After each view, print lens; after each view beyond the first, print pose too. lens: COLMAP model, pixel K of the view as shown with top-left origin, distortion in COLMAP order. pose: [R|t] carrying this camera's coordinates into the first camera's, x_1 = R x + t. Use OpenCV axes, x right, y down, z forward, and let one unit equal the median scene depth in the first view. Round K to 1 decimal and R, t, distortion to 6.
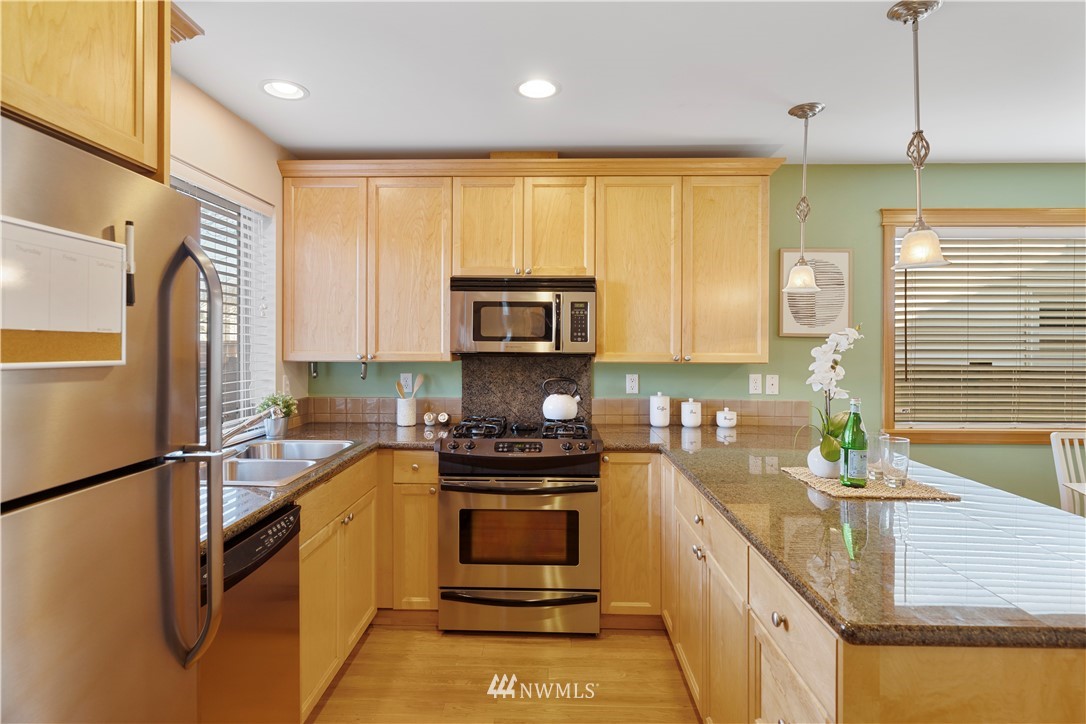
lens RADIAL K [[558.6, 0, 542.1], [0, 558.6, 343.5], [0, 0, 1]] dist [0.000713, 0.001187]
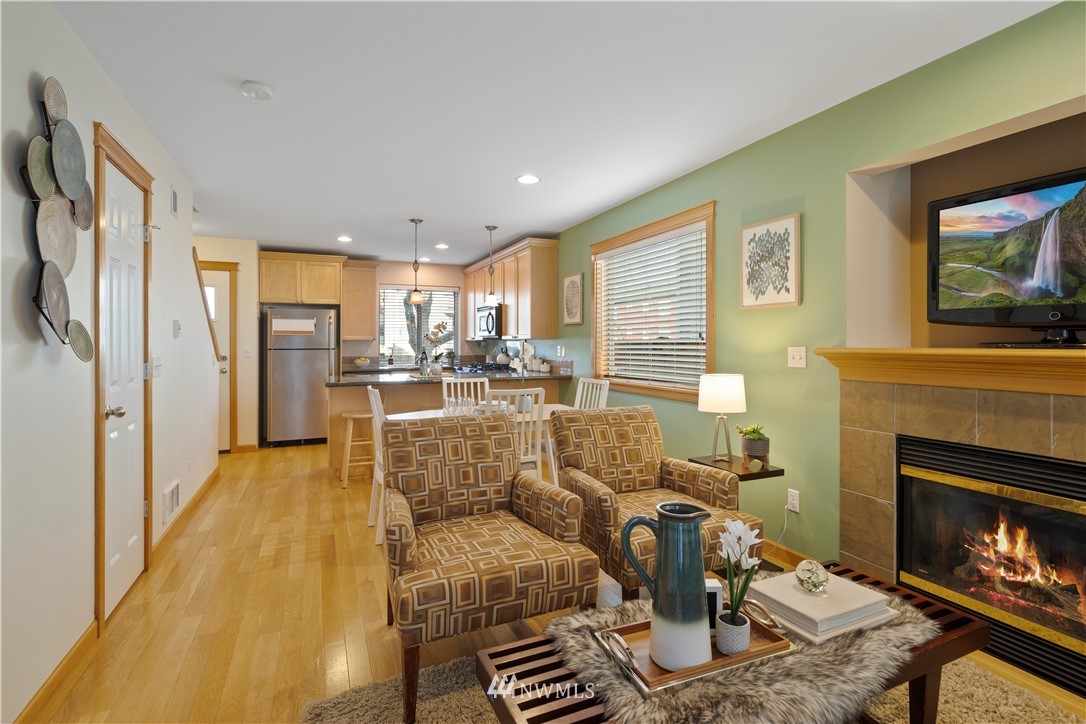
lens RADIAL K [[500.9, 0, 533.6], [0, 500.9, 341.7], [0, 0, 1]] dist [0.004268, -0.000719]
pose [[0.427959, -0.010424, -0.903738, 2.386273], [0.007321, 0.999941, -0.008067, 0.069871], [0.903769, -0.003163, 0.428010, 0.269816]]
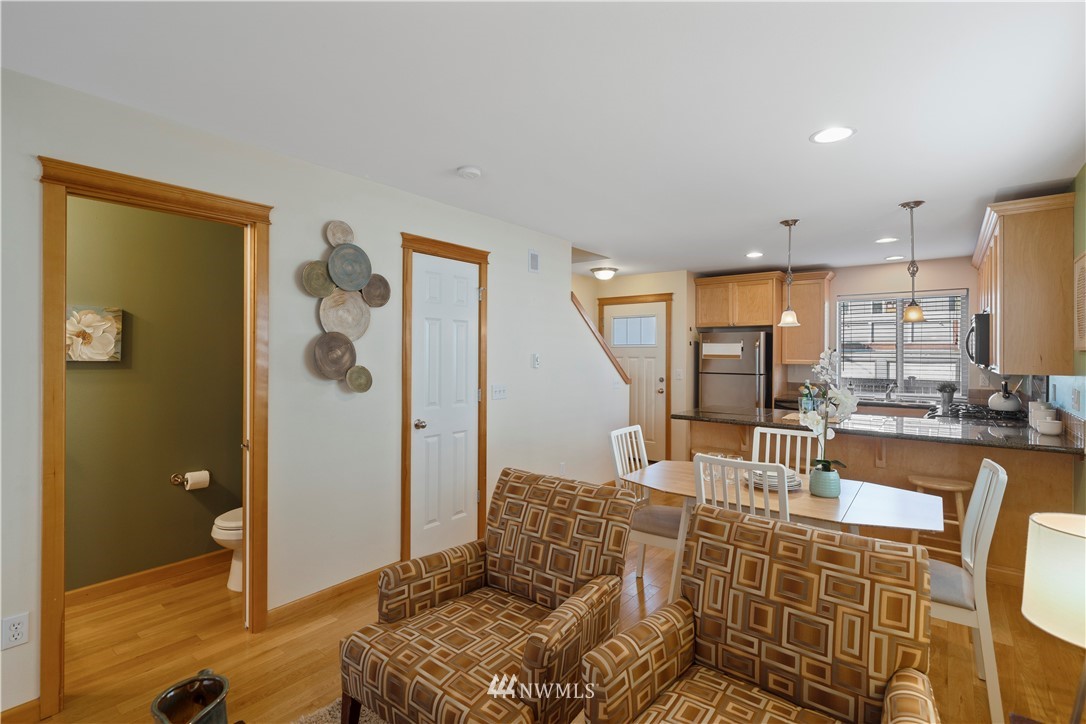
lens RADIAL K [[500.9, 0, 544.6], [0, 500.9, 353.5], [0, 0, 1]] dist [0.004268, -0.000719]
pose [[-0.585965, -0.010847, -0.810264, 2.138744], [-0.007589, 0.999940, -0.007898, 0.007723], [0.810301, 0.001521, -0.586012, 0.977162]]
